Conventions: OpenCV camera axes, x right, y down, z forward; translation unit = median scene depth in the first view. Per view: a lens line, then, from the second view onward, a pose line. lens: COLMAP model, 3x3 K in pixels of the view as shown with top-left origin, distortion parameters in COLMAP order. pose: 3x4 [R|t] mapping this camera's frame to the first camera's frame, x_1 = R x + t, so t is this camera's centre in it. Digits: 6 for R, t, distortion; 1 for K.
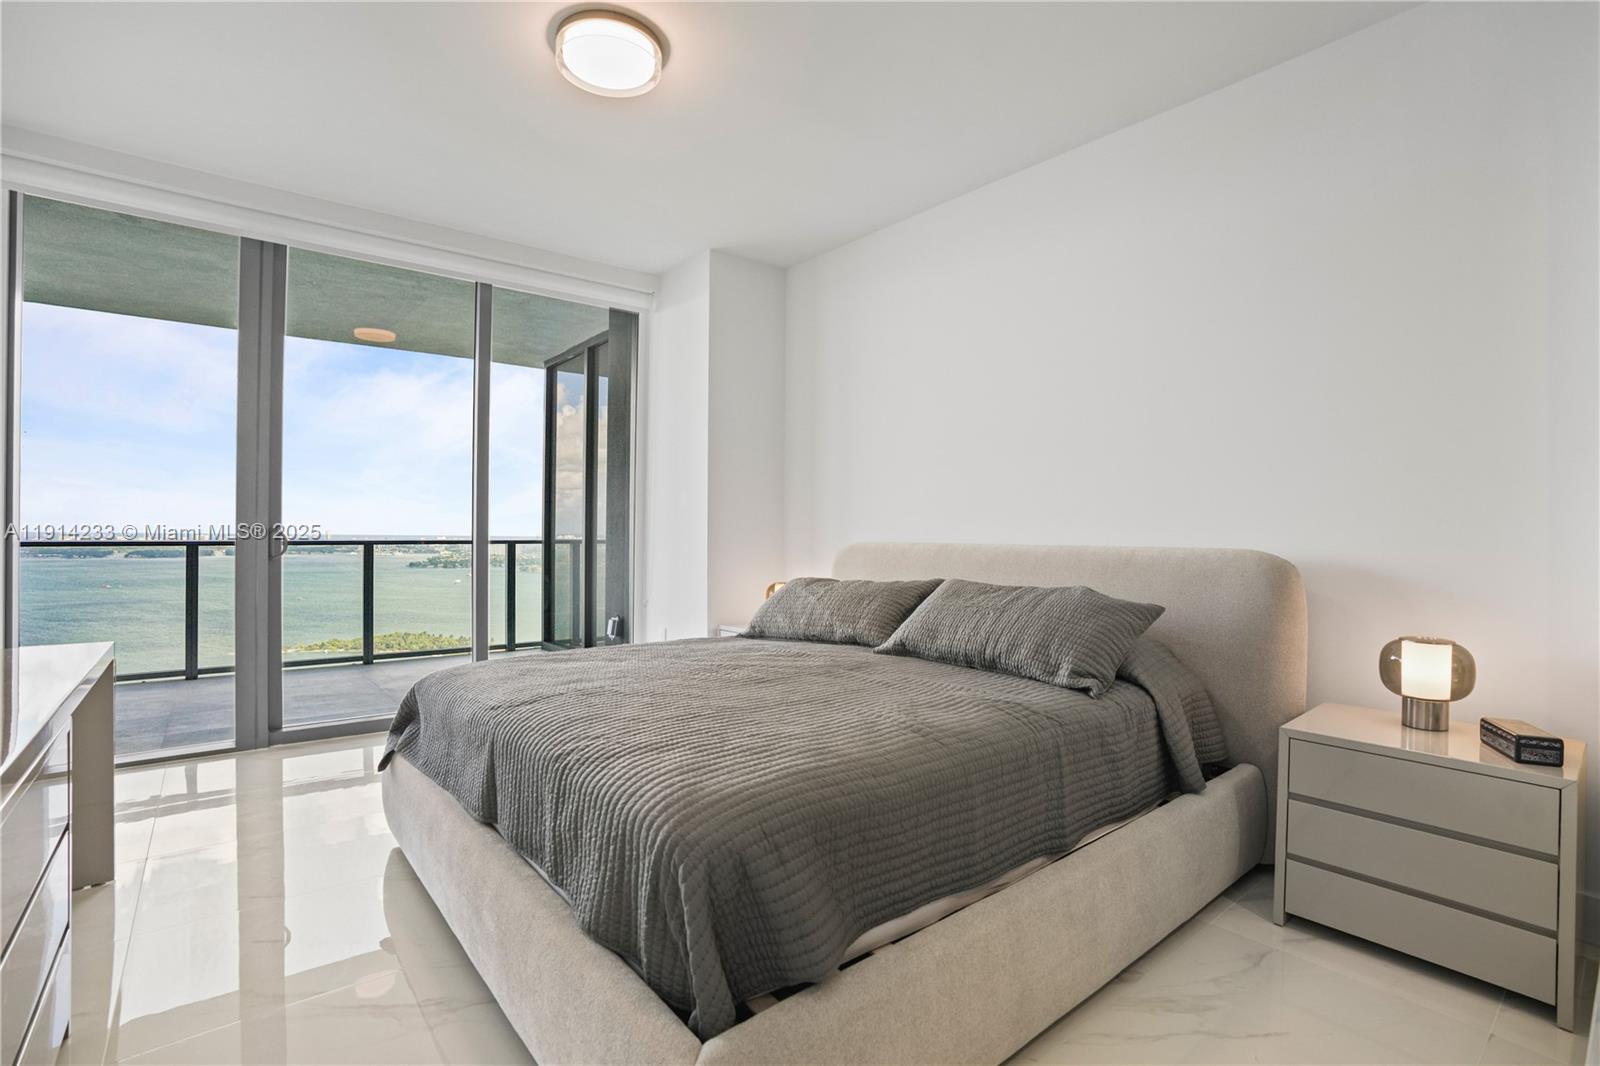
lens RADIAL K [[730.1, 0, 807.3], [0, 730.1, 529.4], [0, 0, 1]] dist [-0.054163, 0.019097]
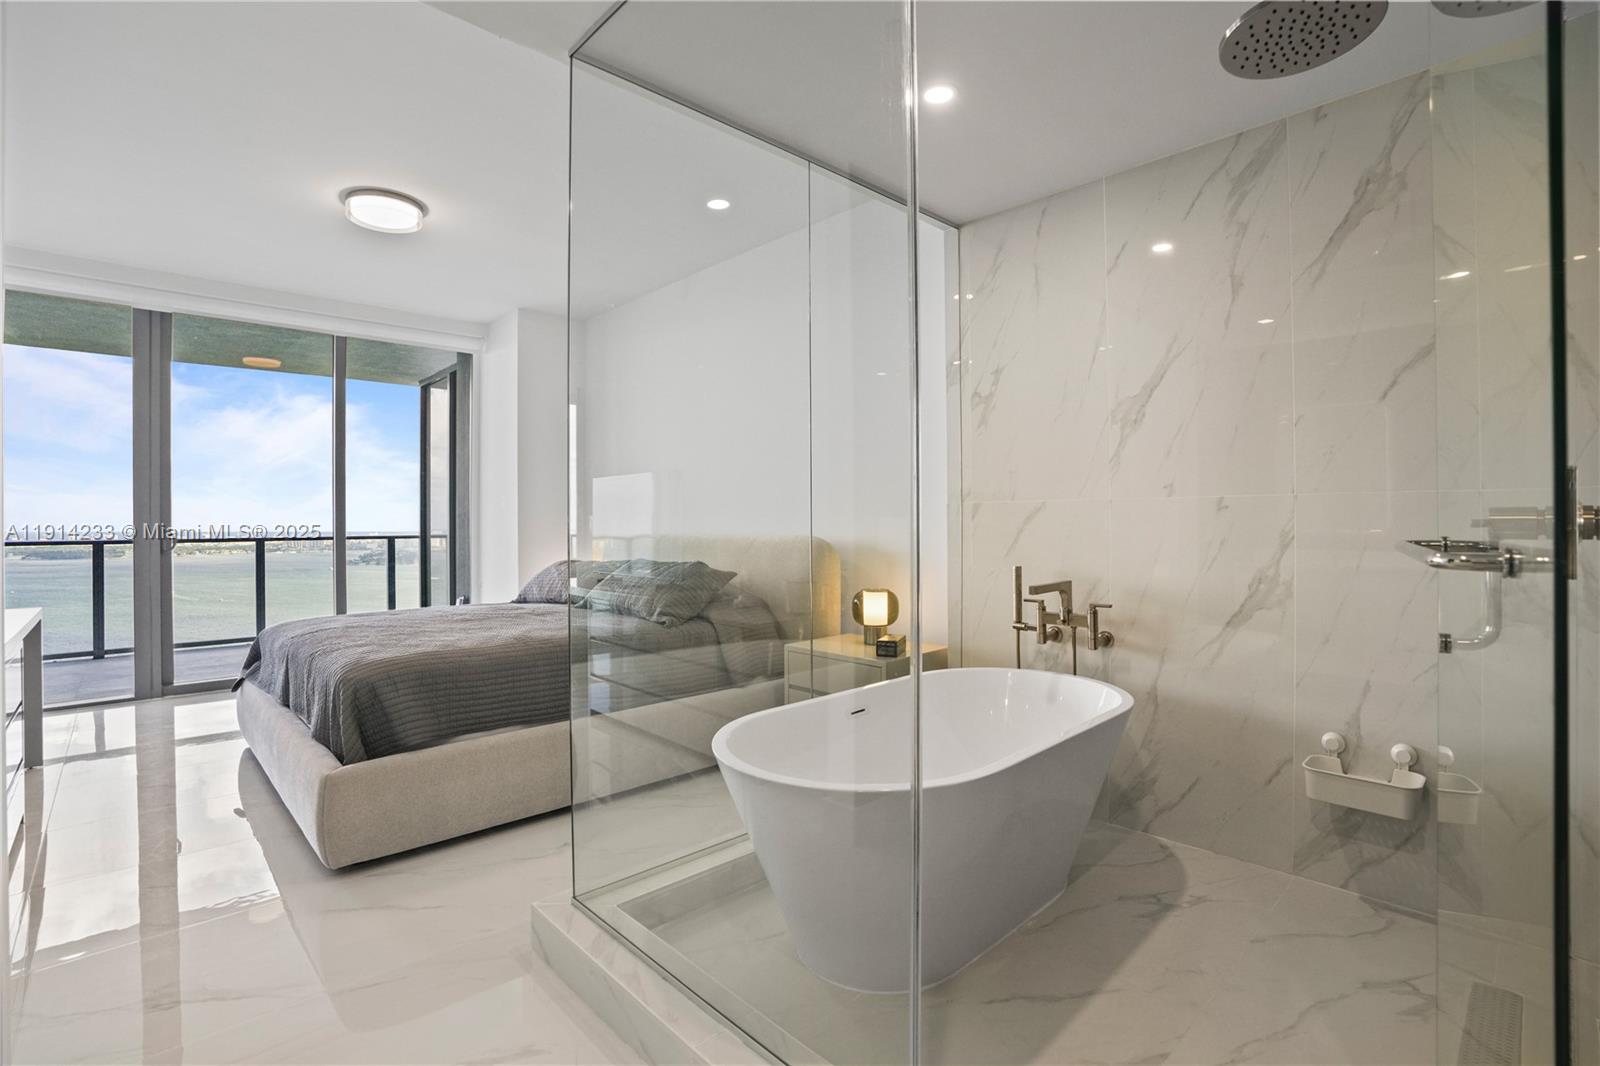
lens RADIAL K [[754.6, 0, 795.0], [0, 754.6, 519.7], [0, 0, 1]] dist [-0.003757, -0.000104]
pose [[0.999405, -0.011562, 0.032492, 0.358710], [0.011558, 0.999933, 0.000321, -0.006451], [-0.032494, 0.000055, 0.999472, -0.415043]]
